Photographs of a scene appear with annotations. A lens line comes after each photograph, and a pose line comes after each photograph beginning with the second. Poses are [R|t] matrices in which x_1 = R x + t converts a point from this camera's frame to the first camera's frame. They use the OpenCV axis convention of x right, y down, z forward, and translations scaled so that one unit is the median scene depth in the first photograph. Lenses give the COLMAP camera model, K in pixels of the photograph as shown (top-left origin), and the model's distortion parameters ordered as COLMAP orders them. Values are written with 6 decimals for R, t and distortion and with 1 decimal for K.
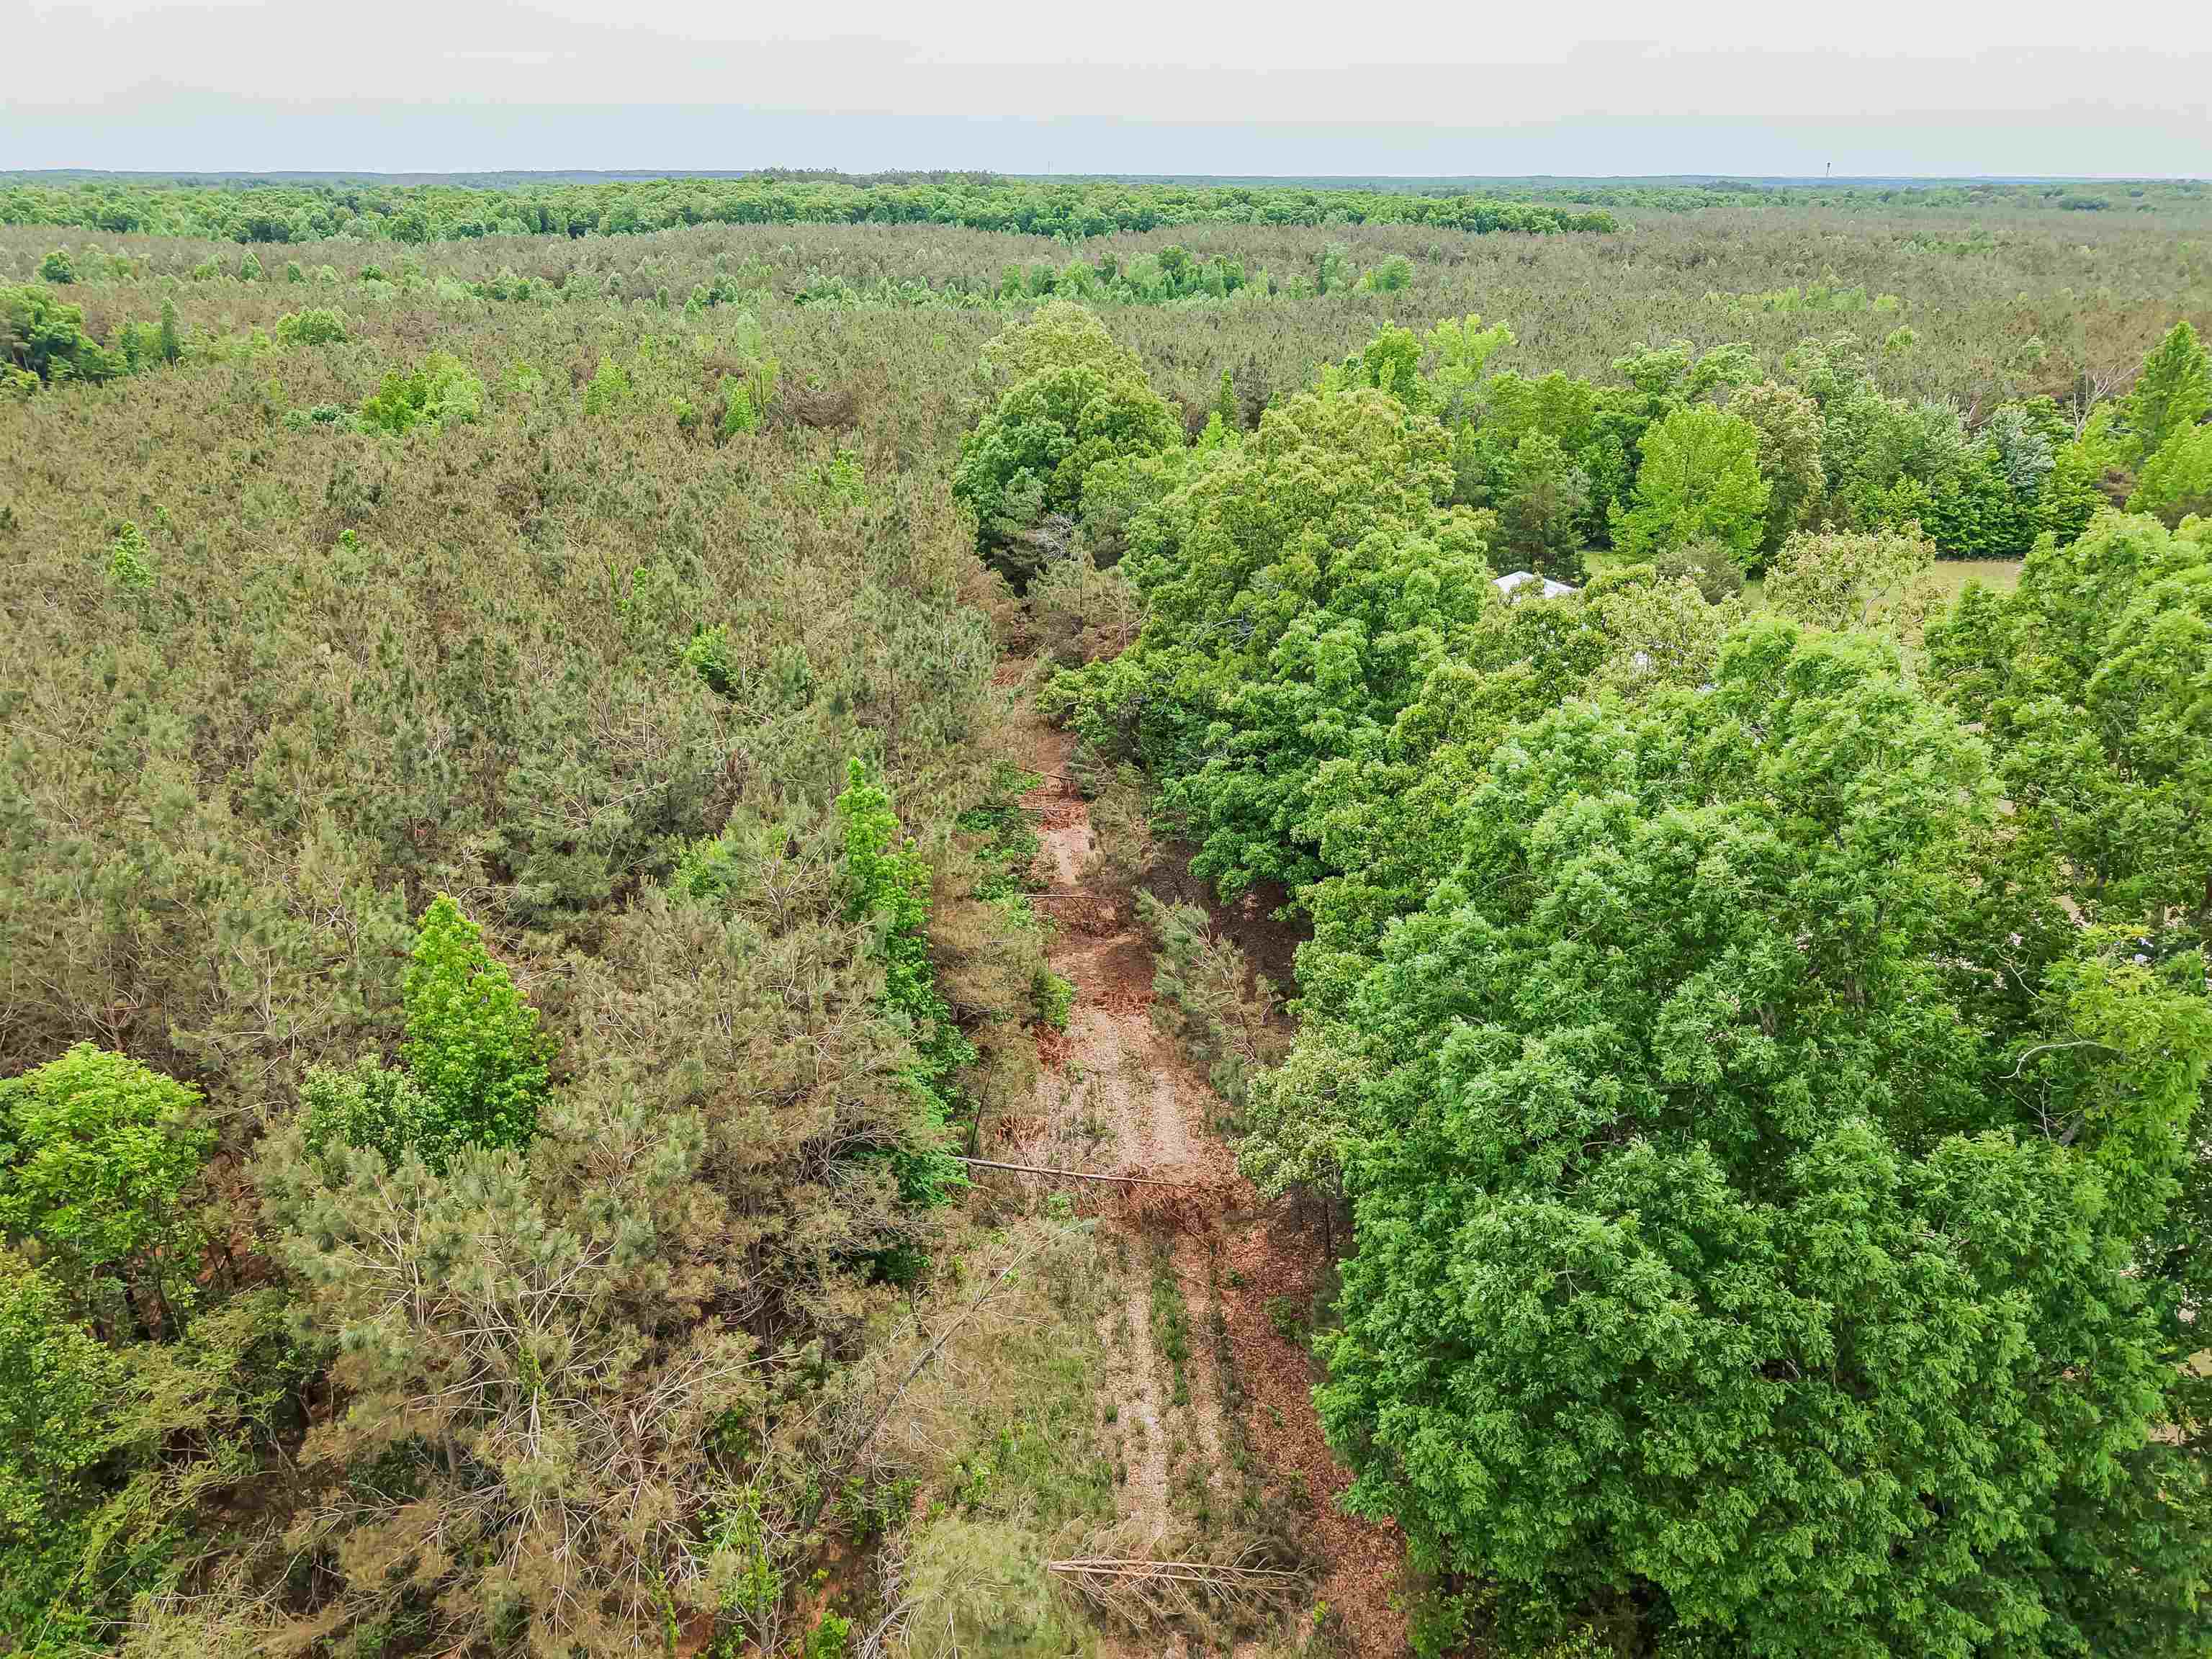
lens RADIAL K [[1489.1, 0, 1114.9], [0, 1489.1, 840.8], [0, 0, 1]] dist [0.017679, -0.017540]
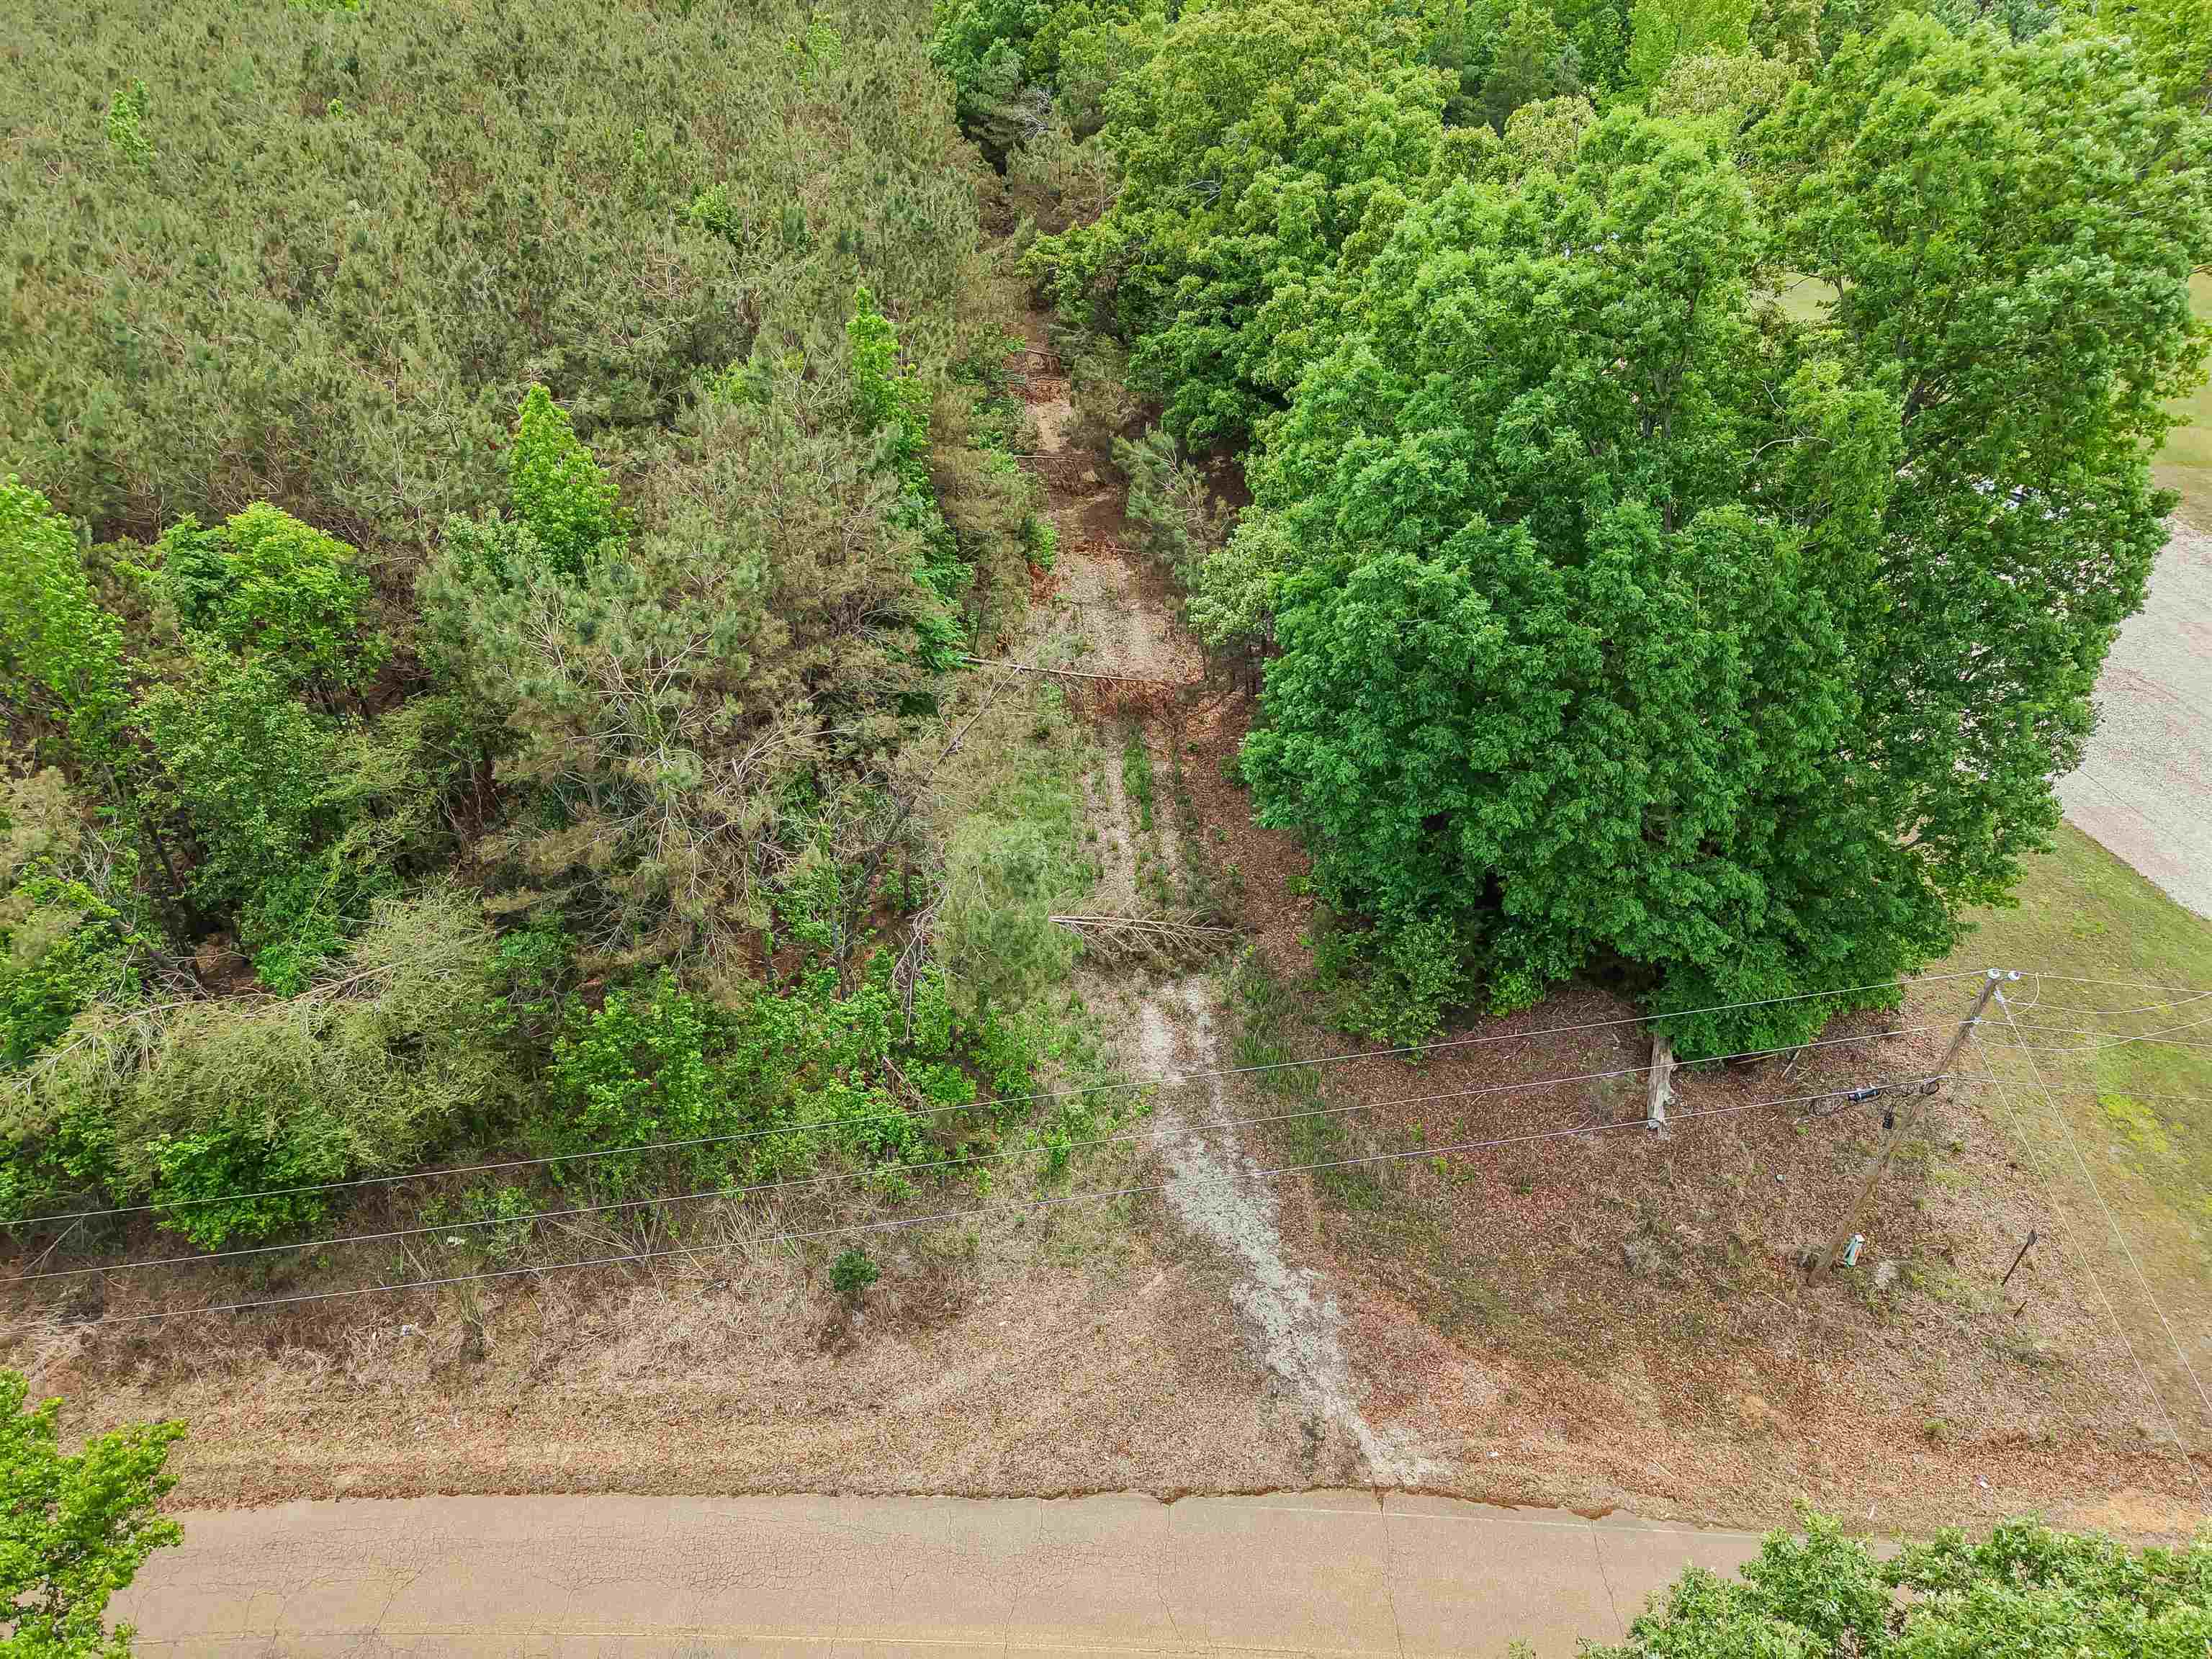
lens RADIAL K [[1489.1, 0, 1110.1], [0, 1489.1, 842.0], [0, 0, 1]] dist [0.017679, -0.017540]
pose [[0.999961, -0.004493, 0.007550, 0.003587], [0.002617, 0.972668, 0.232187, 0.098462], [-0.008387, -0.232158, 0.972642, -0.220616]]
